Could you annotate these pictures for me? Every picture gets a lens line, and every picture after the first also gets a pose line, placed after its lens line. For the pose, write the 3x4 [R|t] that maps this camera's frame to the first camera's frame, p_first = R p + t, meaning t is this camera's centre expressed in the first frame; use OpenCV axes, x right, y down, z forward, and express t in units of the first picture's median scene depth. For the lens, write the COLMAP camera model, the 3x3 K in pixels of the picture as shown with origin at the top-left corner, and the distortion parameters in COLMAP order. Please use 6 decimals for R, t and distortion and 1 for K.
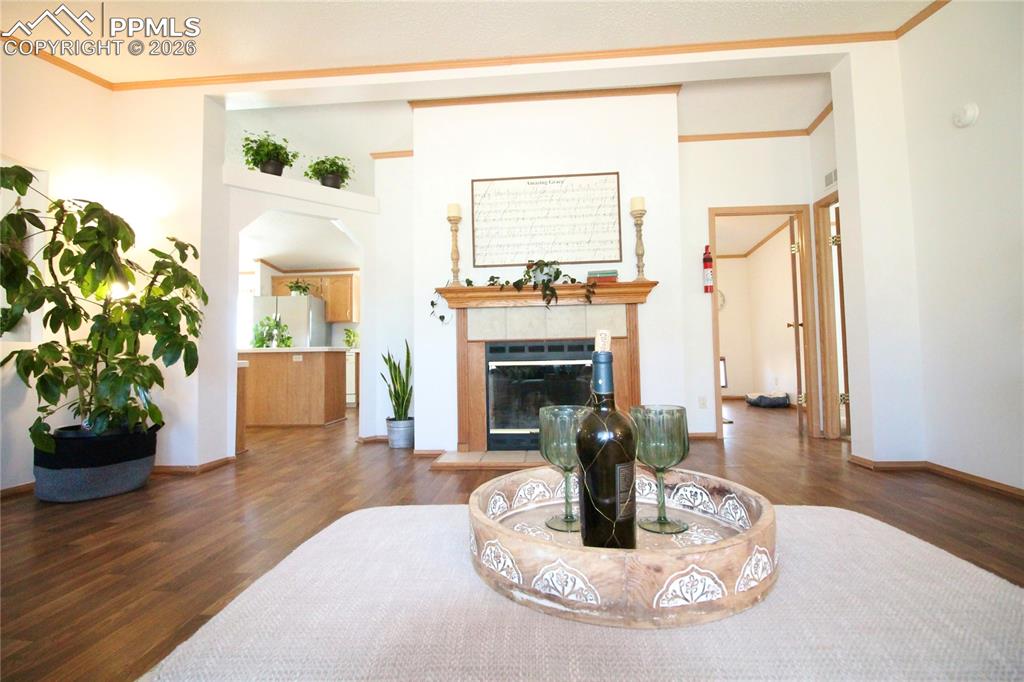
lens RADIAL K [[484.9, 0, 511.2], [0, 484.9, 332.5], [0, 0, 1]] dist [0.001953, -0.012072]
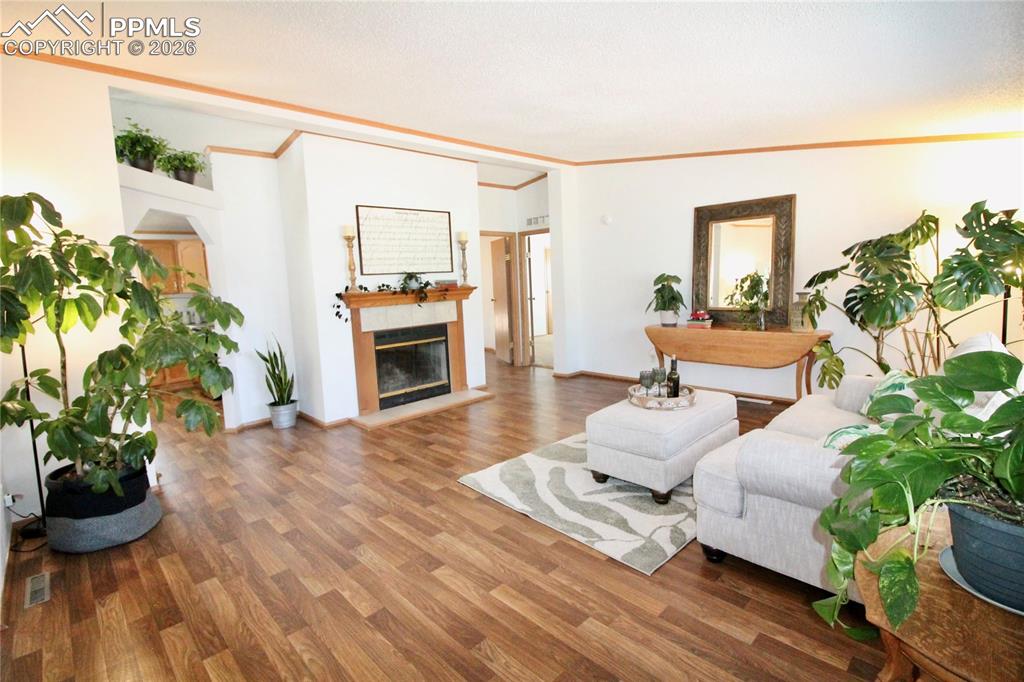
lens RADIAL K [[484.9, 0, 511.2], [0, 484.9, 332.5], [0, 0, 1]] dist [0.001953, -0.012072]
pose [[0.658957, -0.093042, 0.746404, -0.801959], [-0.004539, 0.991810, 0.127641, -0.151595], [-0.752167, -0.087498, 0.653137, -0.155816]]
